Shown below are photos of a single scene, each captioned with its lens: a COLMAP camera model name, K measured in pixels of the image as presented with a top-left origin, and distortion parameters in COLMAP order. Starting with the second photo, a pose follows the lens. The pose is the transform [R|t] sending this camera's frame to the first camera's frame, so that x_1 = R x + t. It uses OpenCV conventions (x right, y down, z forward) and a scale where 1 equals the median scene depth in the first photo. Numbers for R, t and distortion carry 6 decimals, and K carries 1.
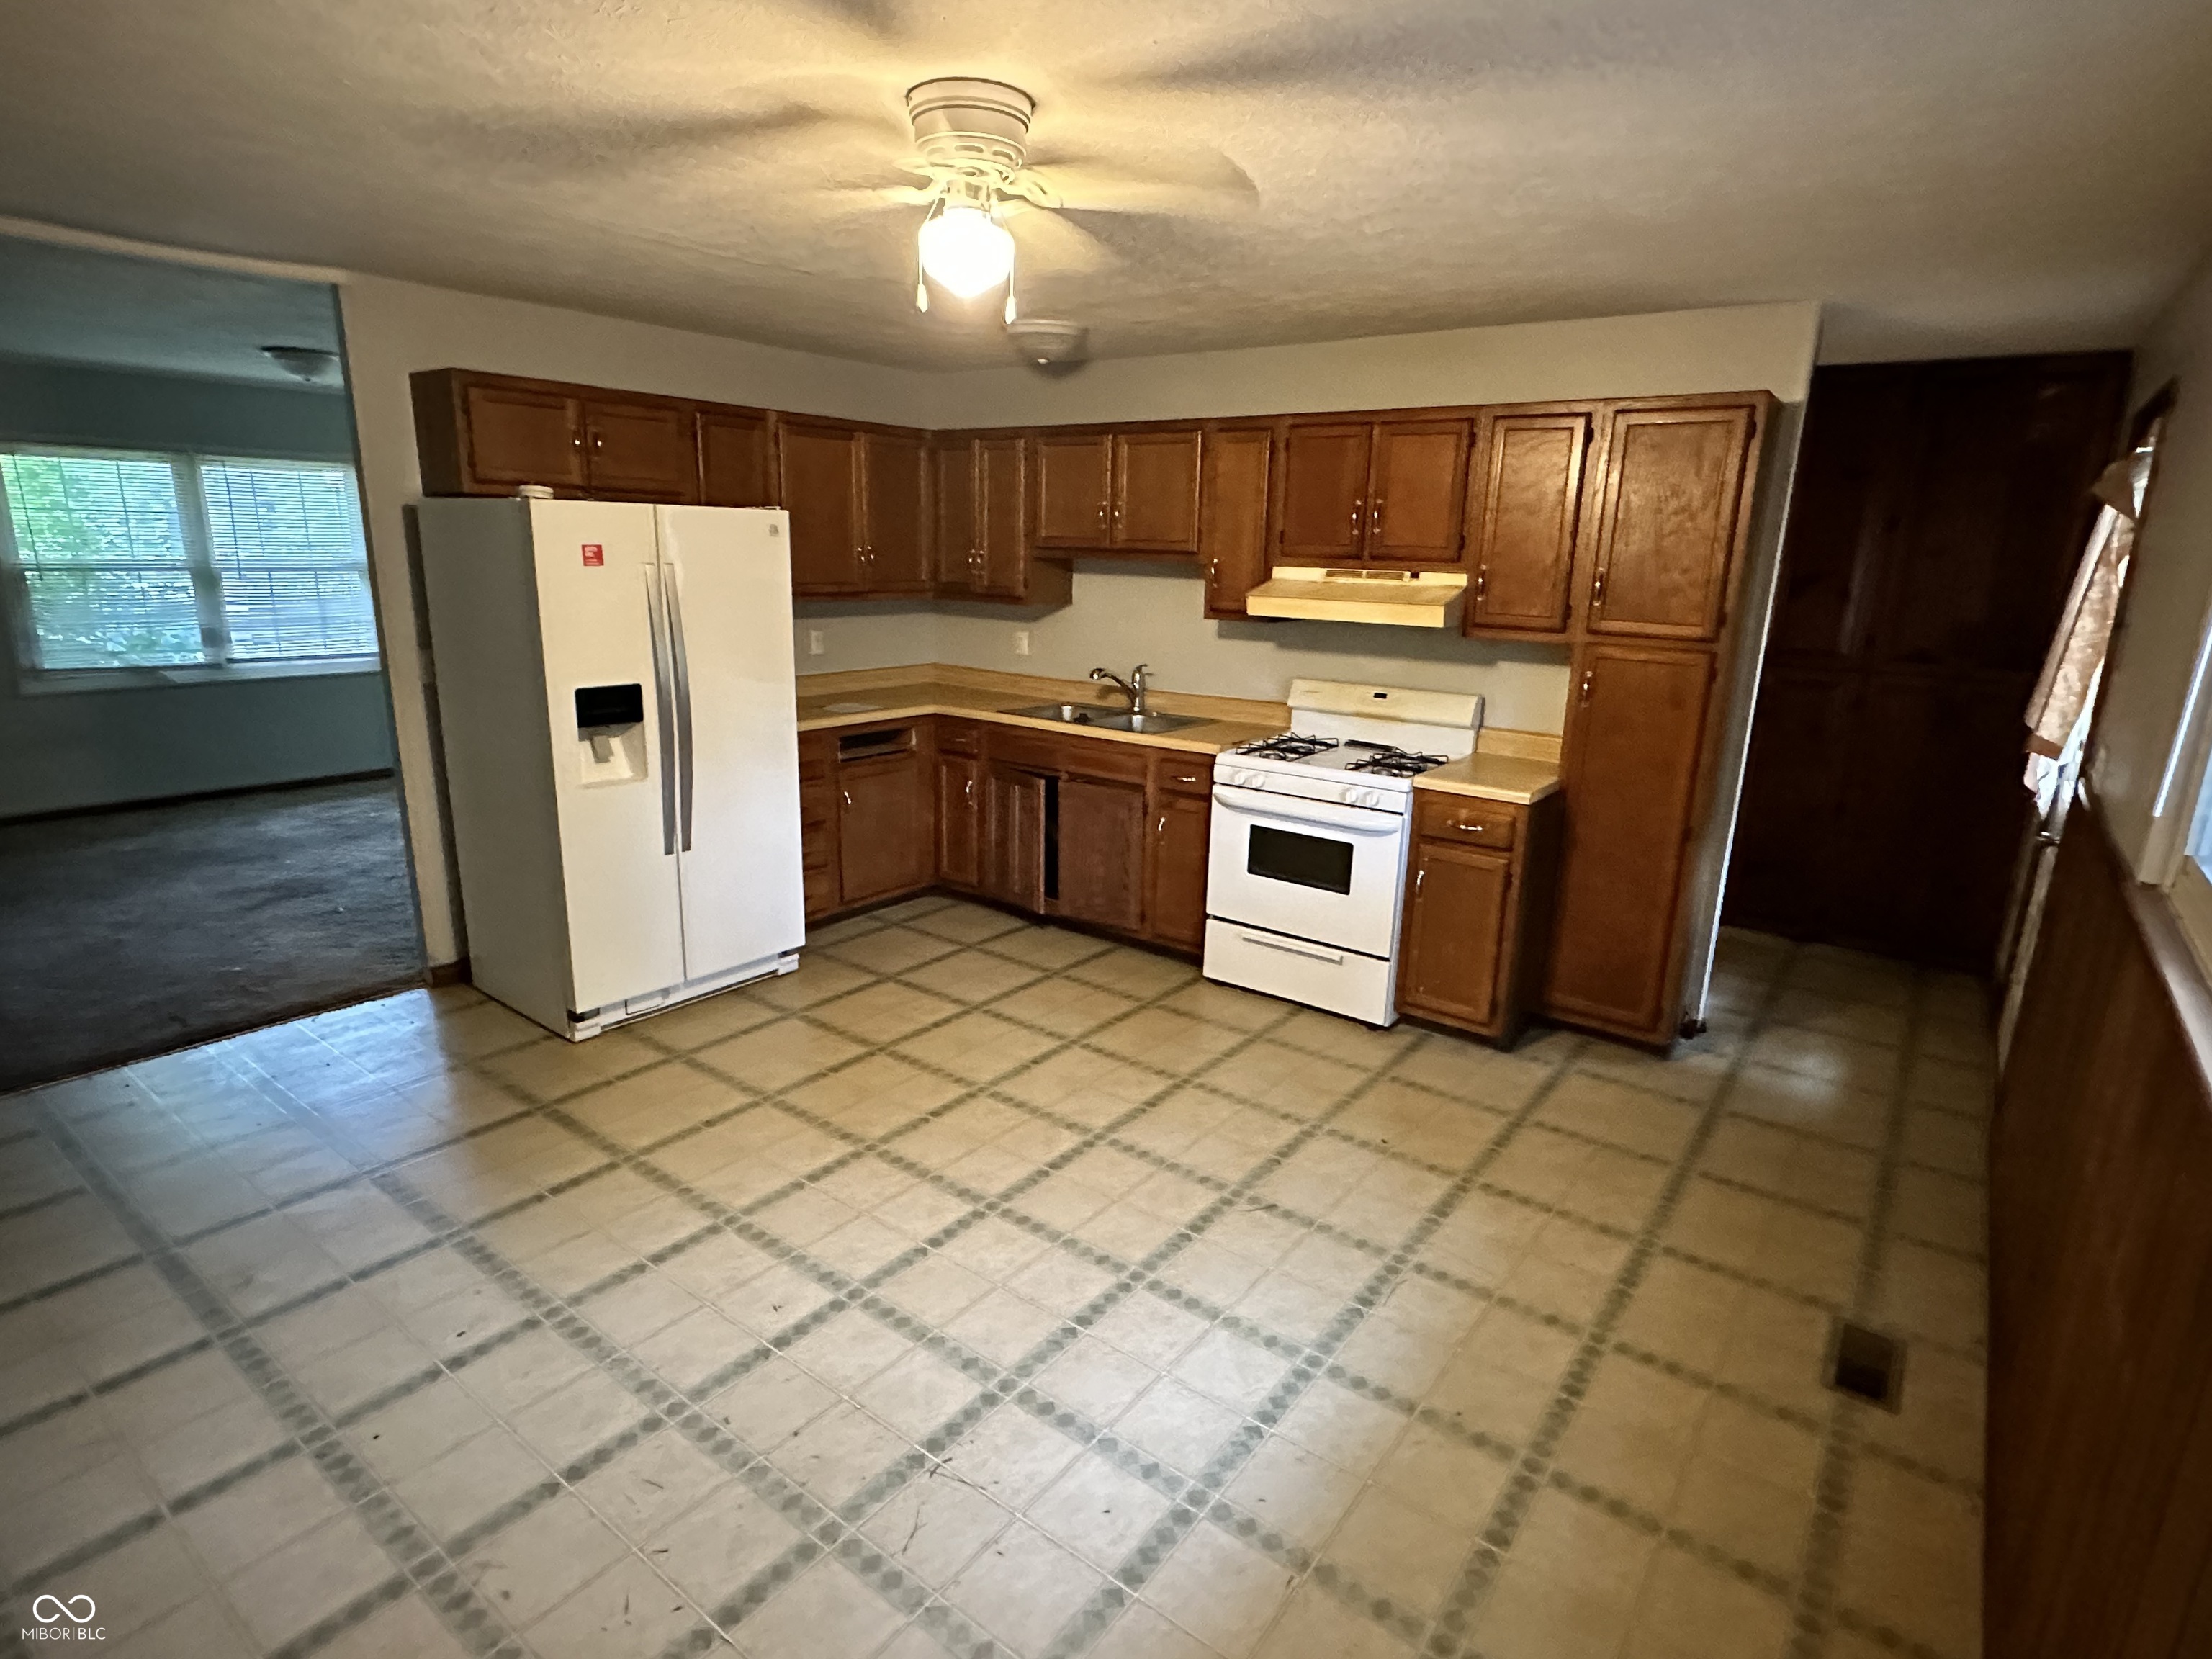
lens RADIAL K [[1148.0, 0, 1099.0], [0, 1148.0, 835.7], [0, 0, 1]] dist [0.001694, 0.000103]
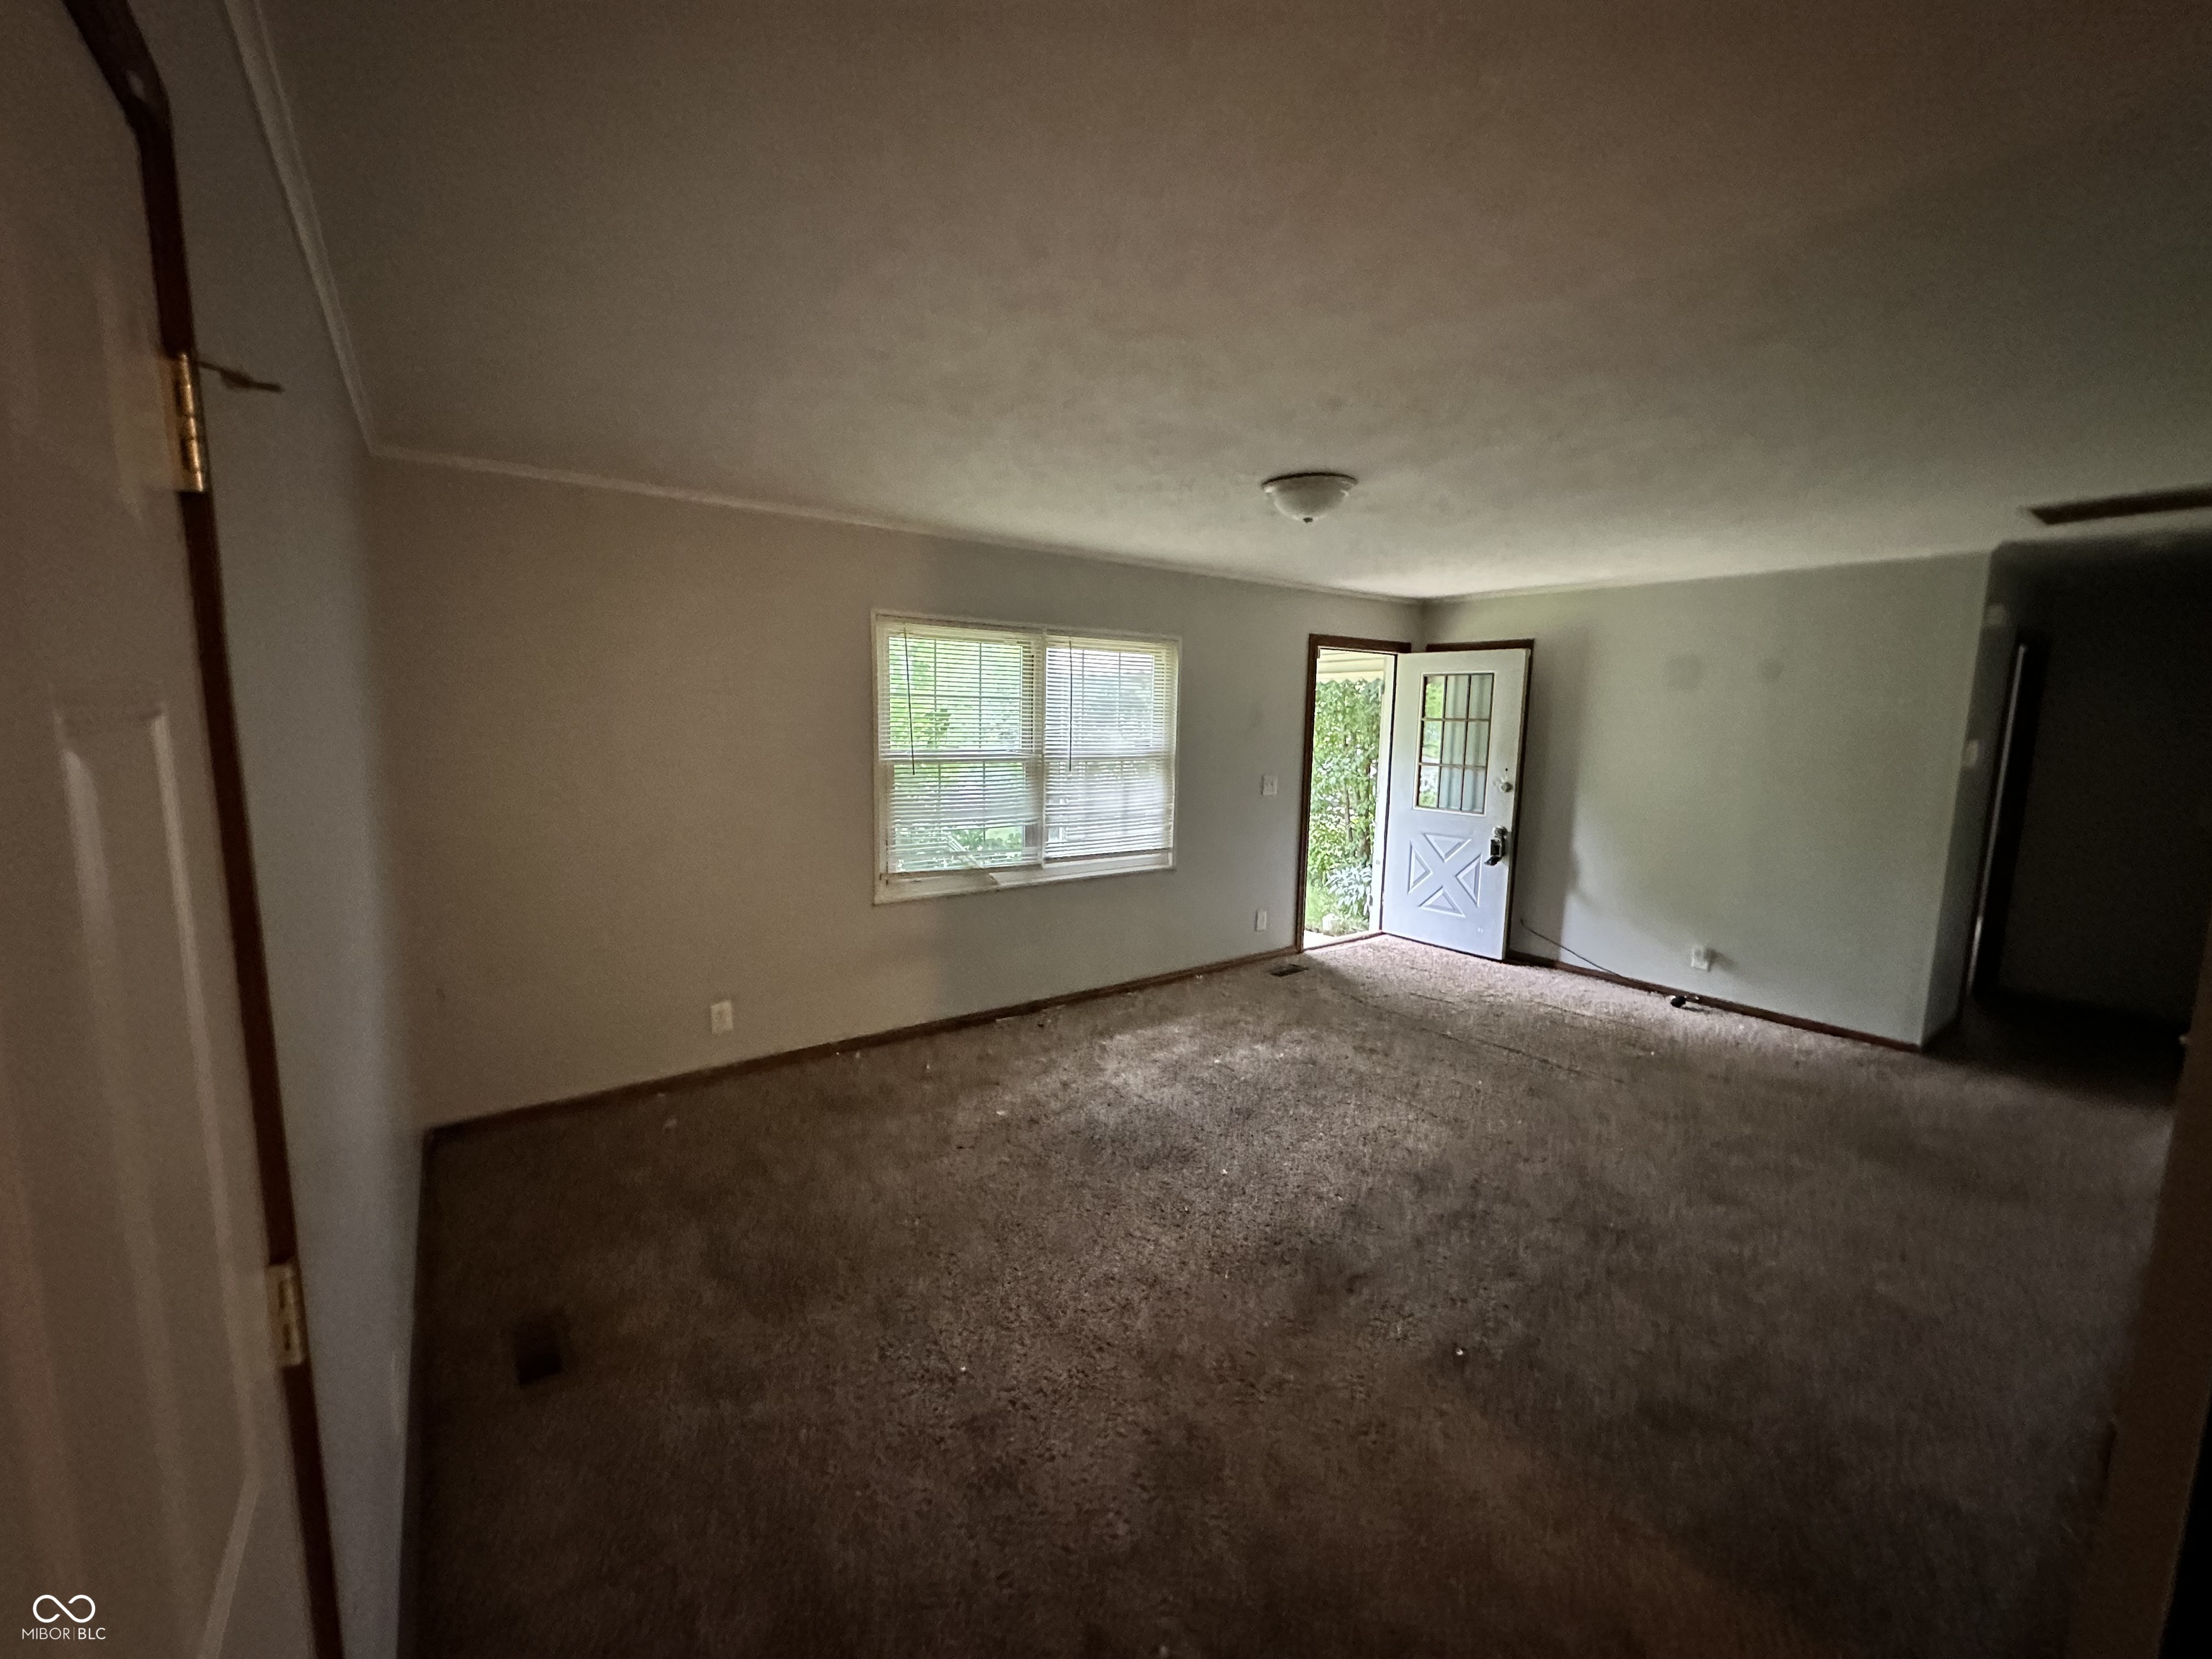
lens RADIAL K [[885.7, 0, 1103.5], [0, 885.7, 828.7], [0, 0, 1]] dist [-0.000146, 0.000475]
pose [[0.962023, 0.031848, -0.271105, -1.417695], [-0.066186, 0.990748, -0.118477, -0.263594], [0.264823, 0.131921, 0.955231, 0.958781]]
